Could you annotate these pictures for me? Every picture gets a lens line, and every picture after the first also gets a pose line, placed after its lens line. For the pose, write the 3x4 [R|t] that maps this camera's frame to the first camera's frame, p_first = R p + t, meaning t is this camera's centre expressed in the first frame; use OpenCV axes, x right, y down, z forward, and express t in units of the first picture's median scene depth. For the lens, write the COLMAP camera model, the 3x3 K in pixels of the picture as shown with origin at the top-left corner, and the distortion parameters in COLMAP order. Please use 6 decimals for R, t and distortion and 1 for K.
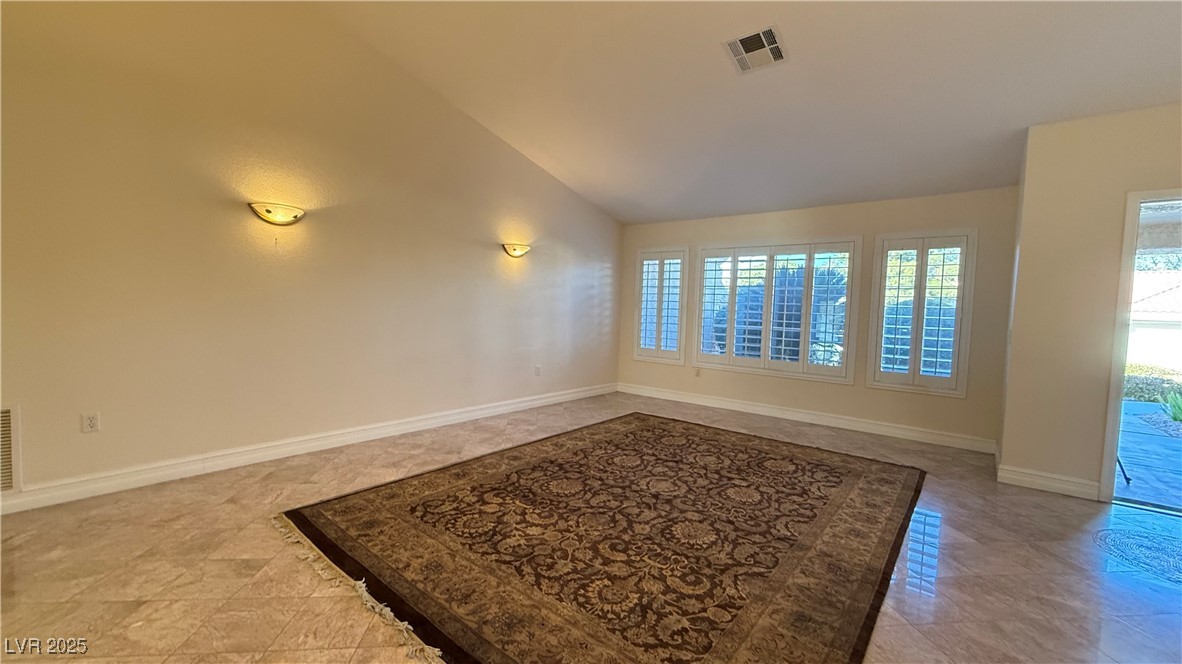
lens RADIAL K [[471.3, 0, 590.1], [0, 471.3, 330.3], [0, 0, 1]] dist [-0.001139, 0.000341]
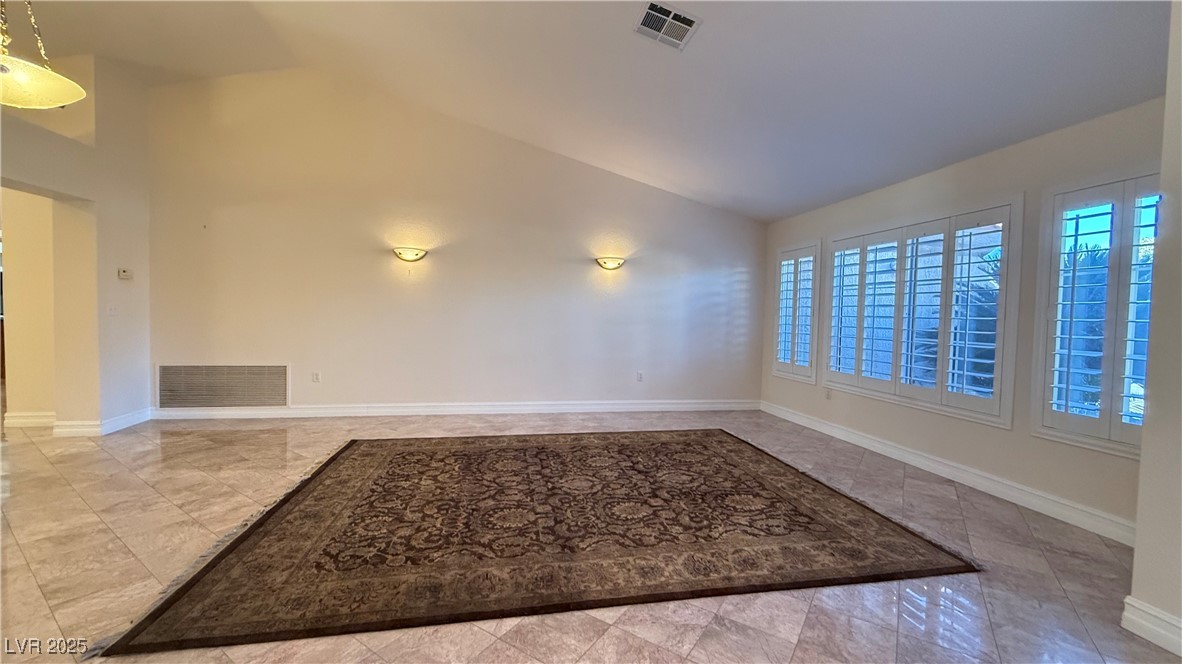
lens RADIAL K [[471.3, 0, 589.9], [0, 471.3, 332.2], [0, 0, 1]] dist [-0.001139, 0.000341]
pose [[0.764600, 0.008677, -0.644446, 0.804423], [-0.029091, 0.999355, -0.021059, 0.022655], [0.643848, 0.034849, 0.764360, 0.222092]]
